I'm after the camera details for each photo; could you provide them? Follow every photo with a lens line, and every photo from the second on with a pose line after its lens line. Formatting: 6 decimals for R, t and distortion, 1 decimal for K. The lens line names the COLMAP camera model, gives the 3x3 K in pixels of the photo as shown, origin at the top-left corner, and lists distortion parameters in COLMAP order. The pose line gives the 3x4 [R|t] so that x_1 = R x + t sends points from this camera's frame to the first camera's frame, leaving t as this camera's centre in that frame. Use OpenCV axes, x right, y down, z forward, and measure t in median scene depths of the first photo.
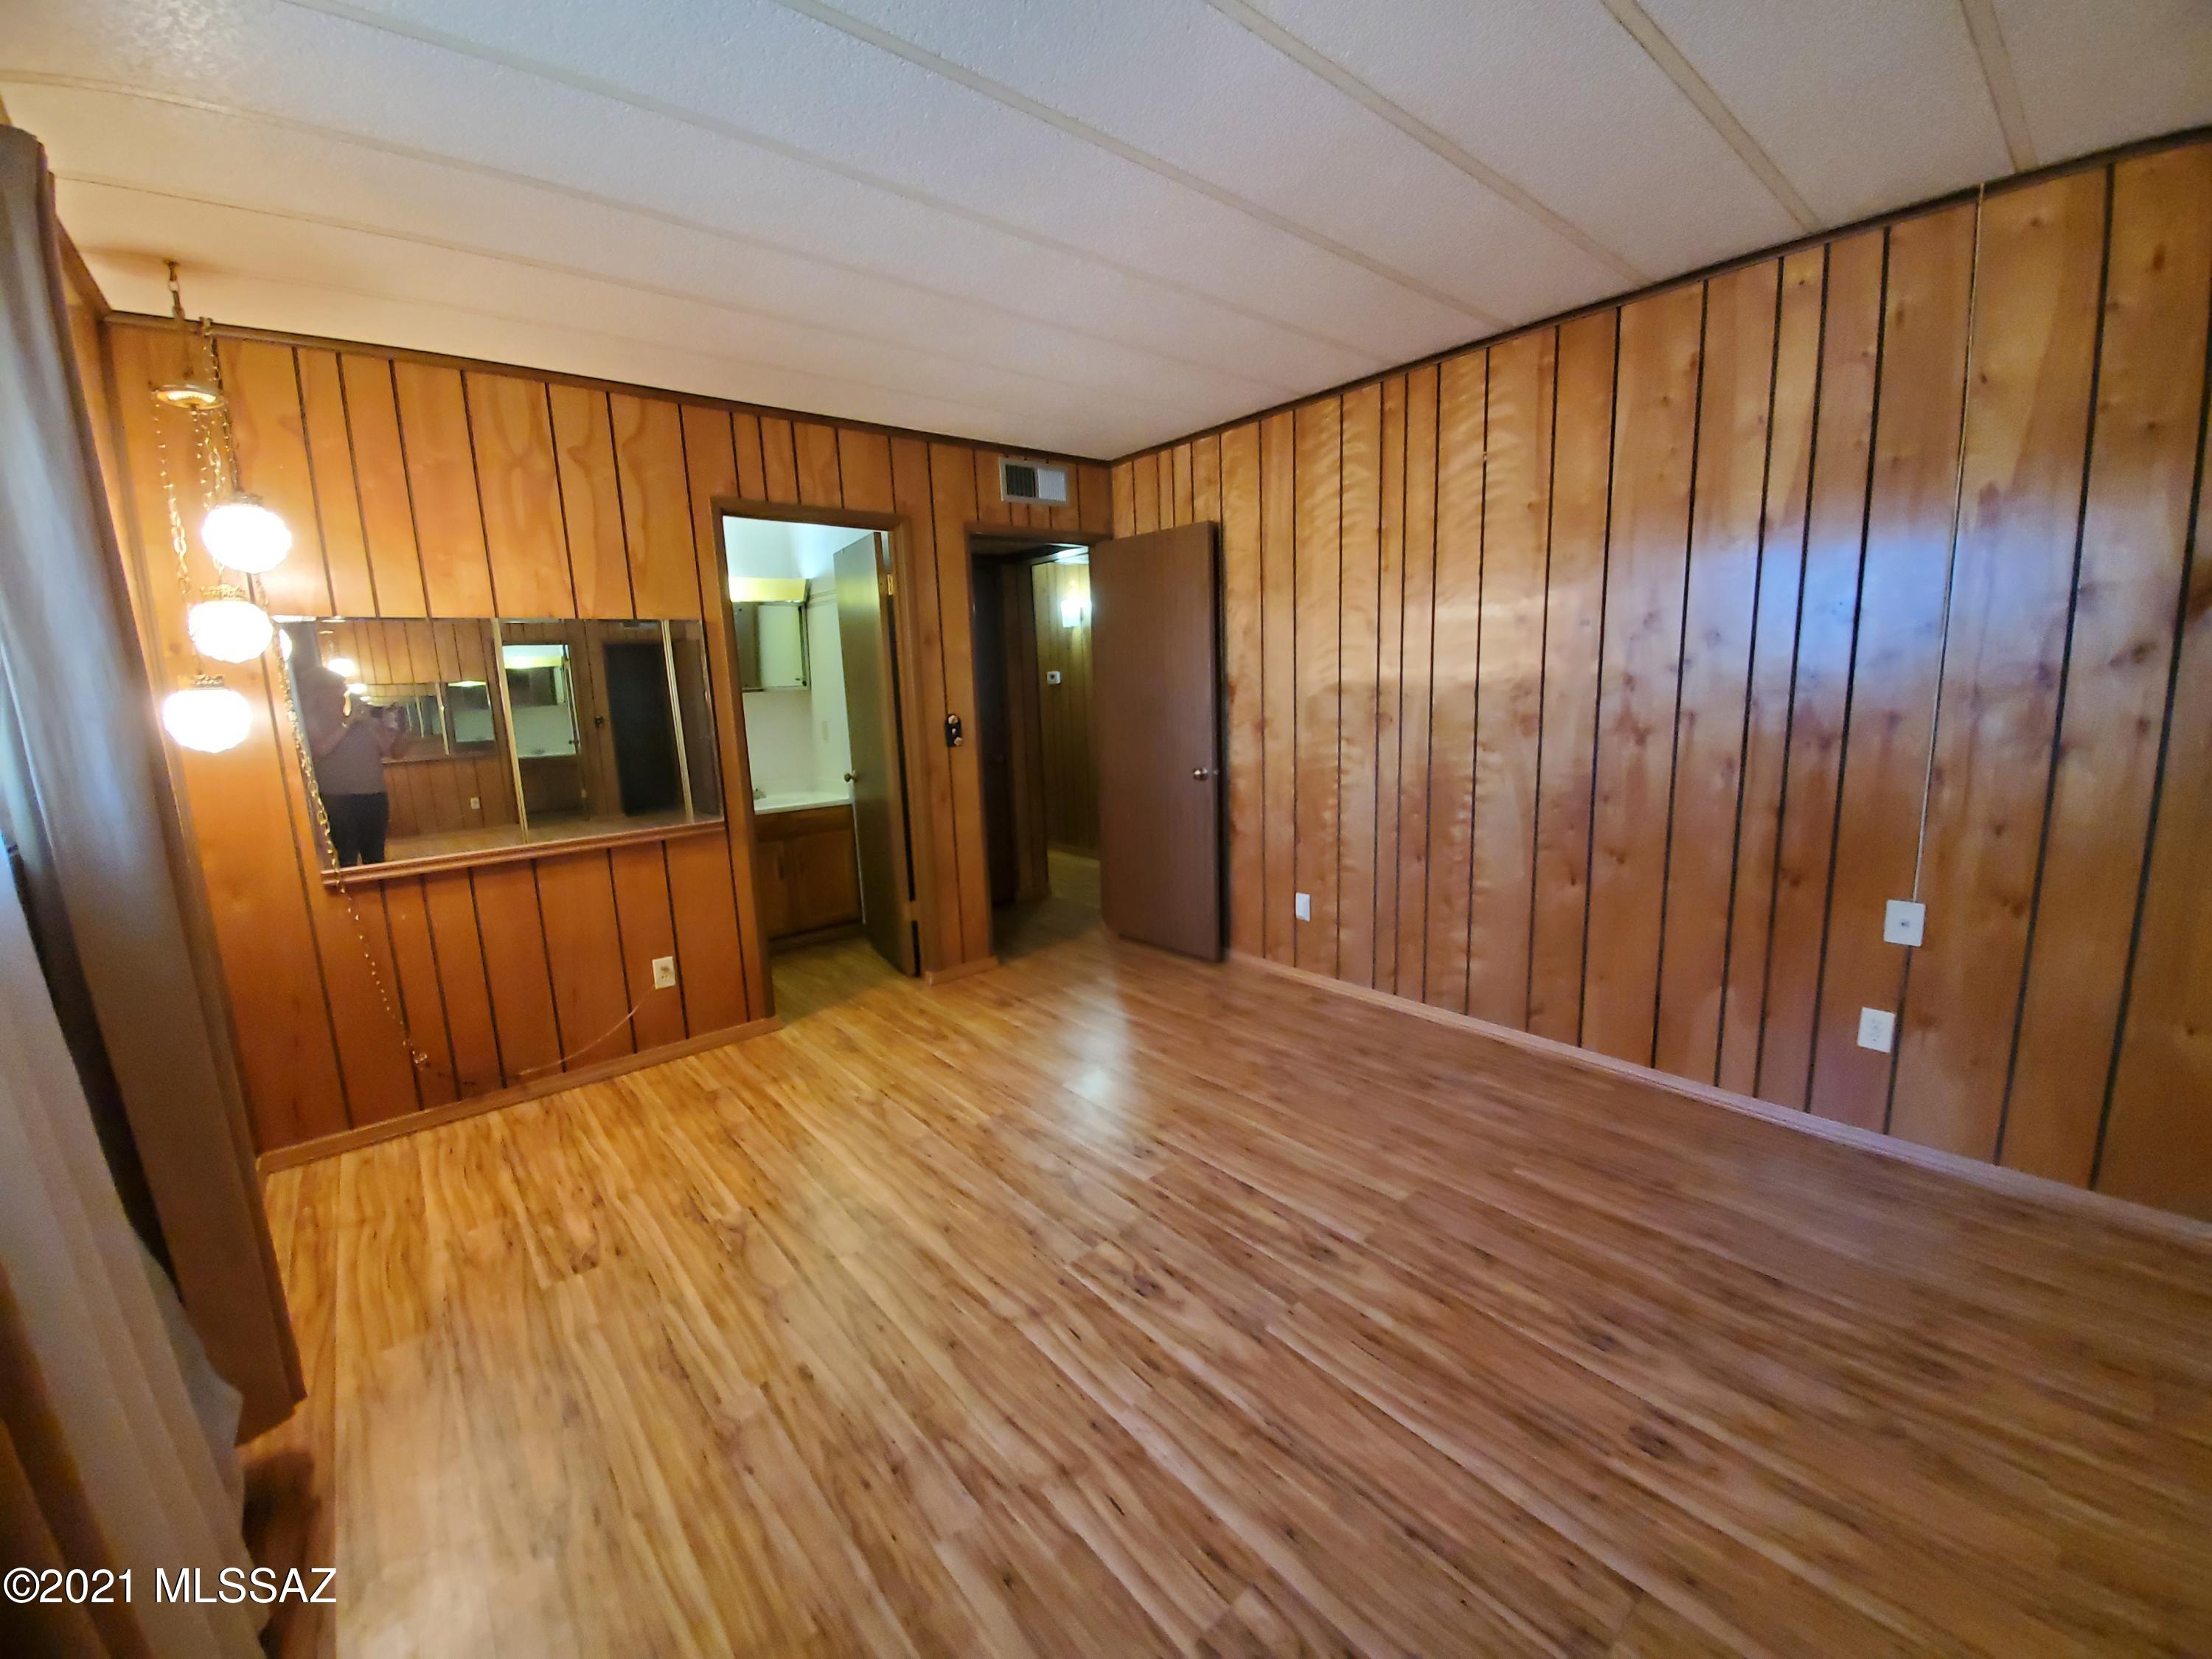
lens RADIAL K [[887.5, 0, 1110.7], [0, 887.5, 821.3], [0, 0, 1]] dist [-0.002214, -0.000096]
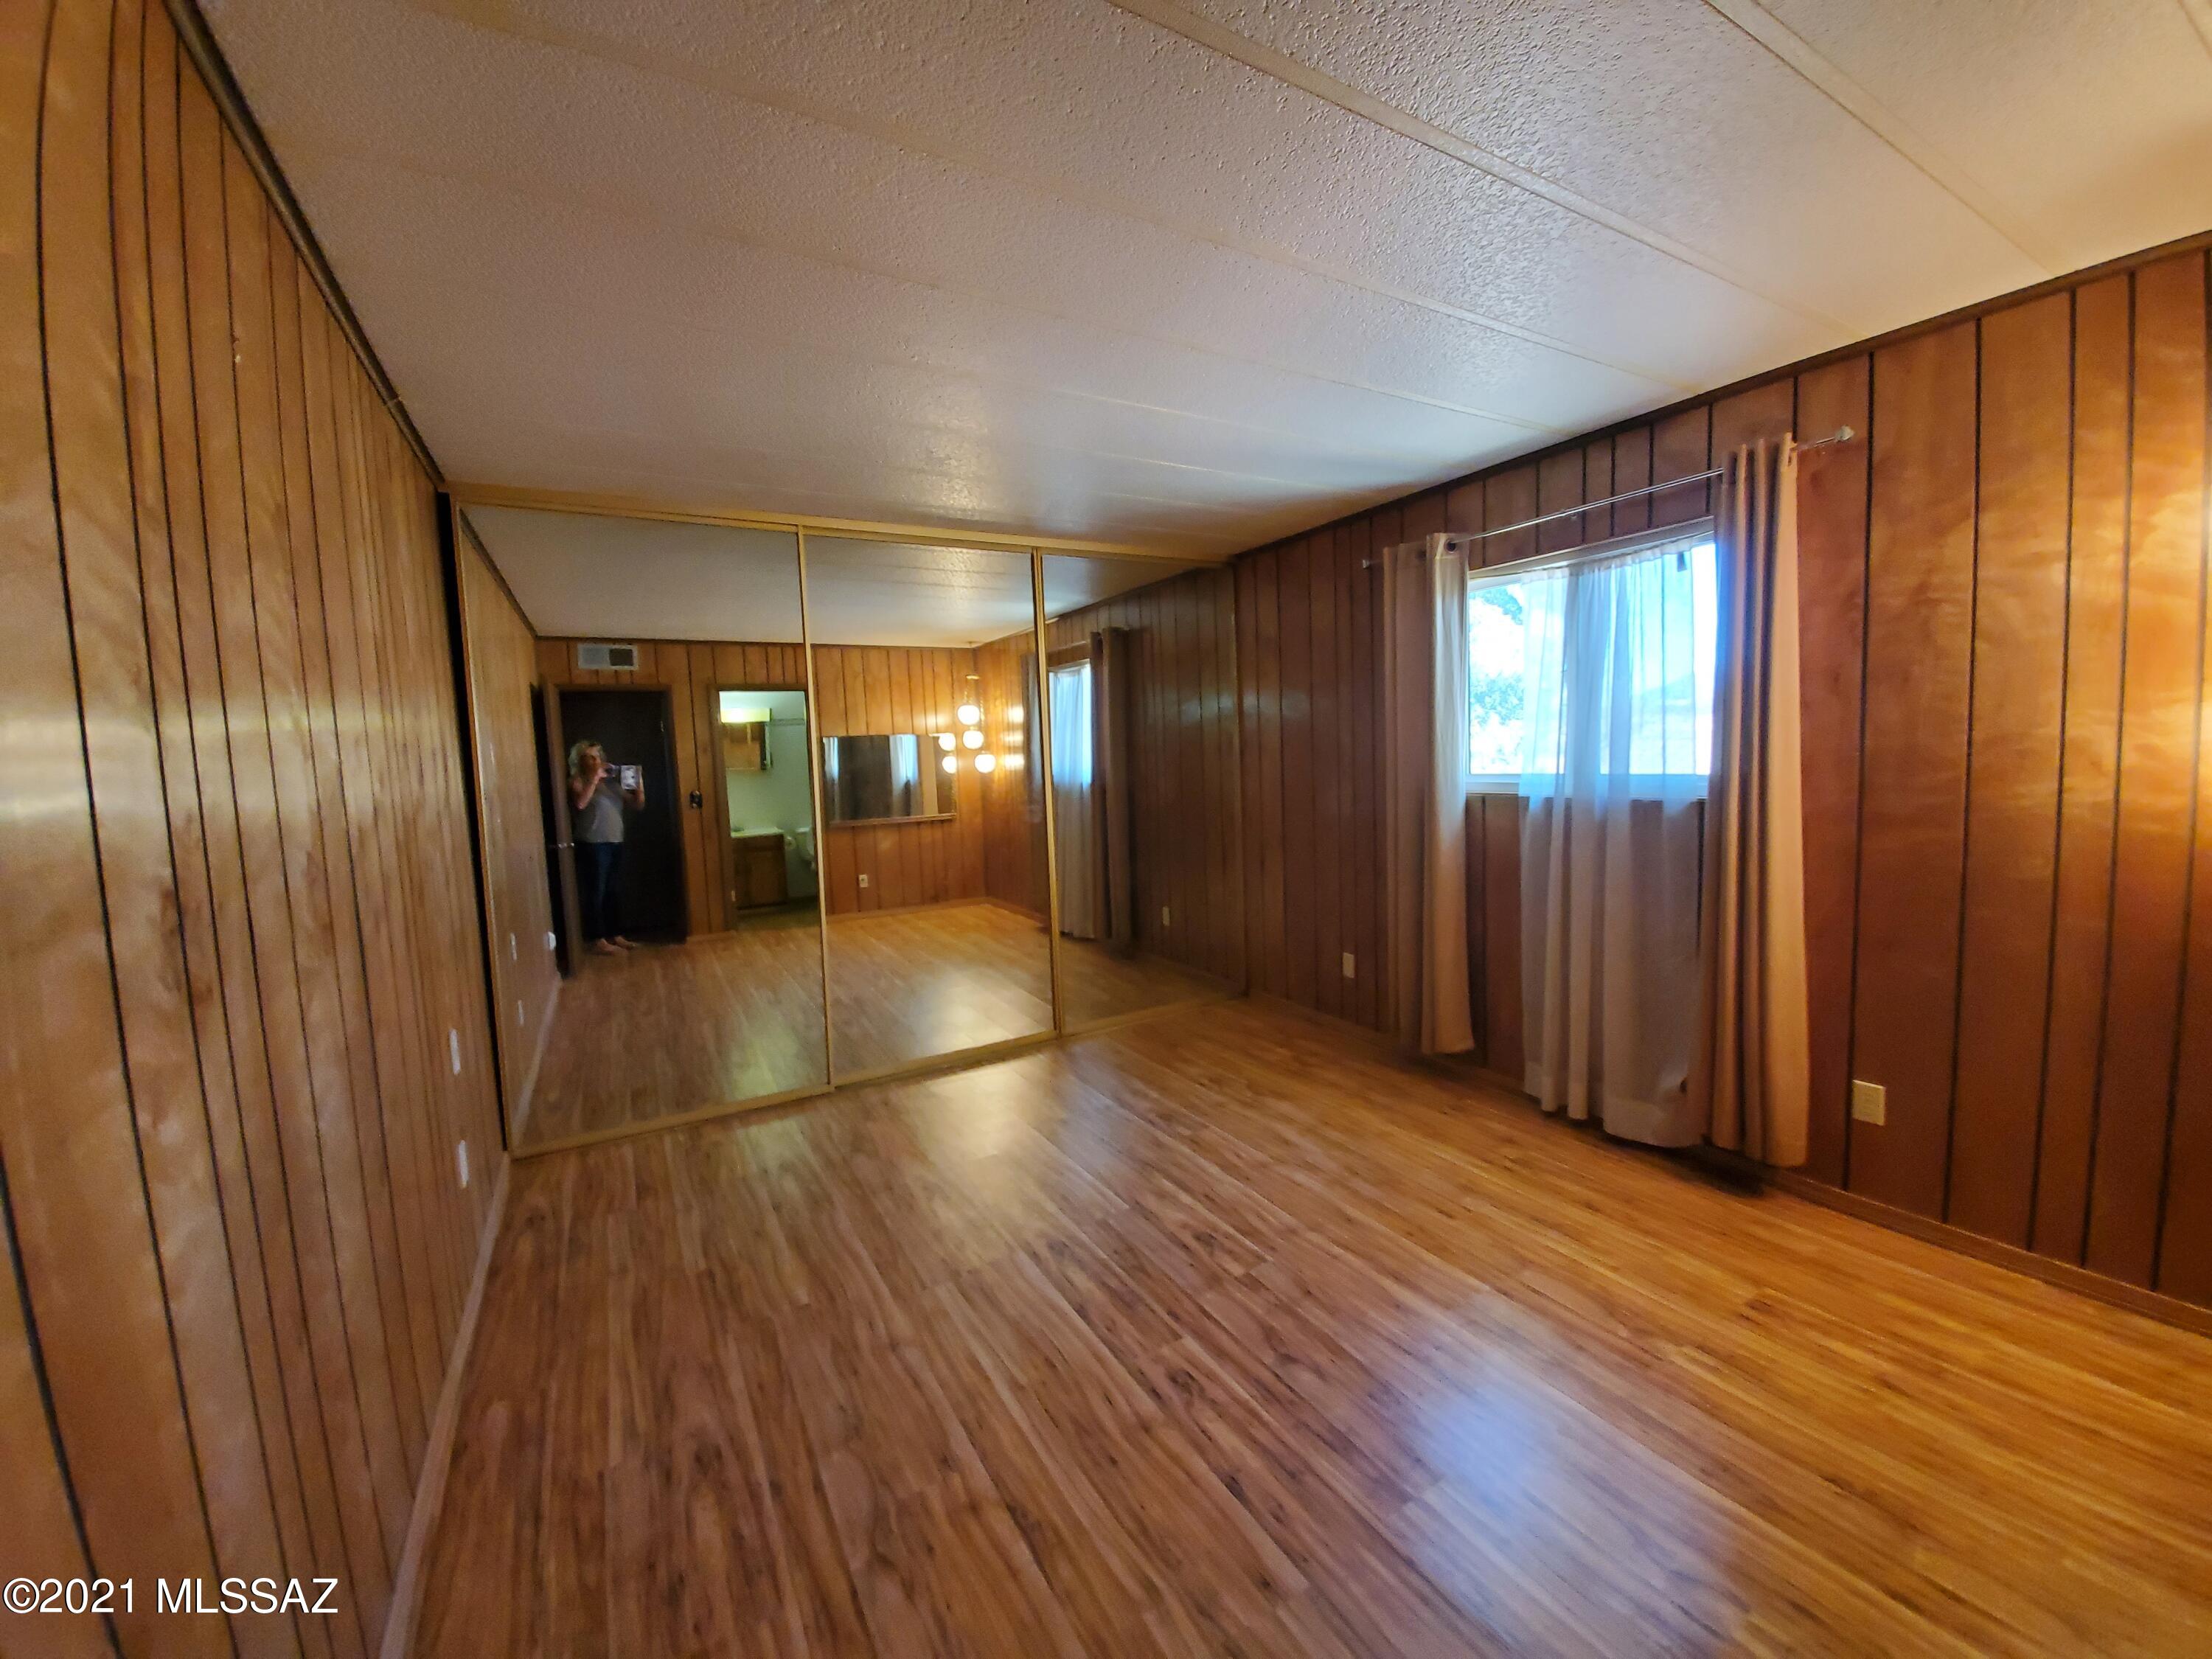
lens RADIAL K [[887.5, 0, 1111.1], [0, 887.5, 827.7], [0, 0, 1]] dist [-0.002214, -0.000096]
pose [[-0.981343, 0.060765, 0.182412, -0.087012], [0.104111, 0.965557, 0.238455, -0.335136], [-0.161640, 0.252997, -0.953869, 1.926244]]
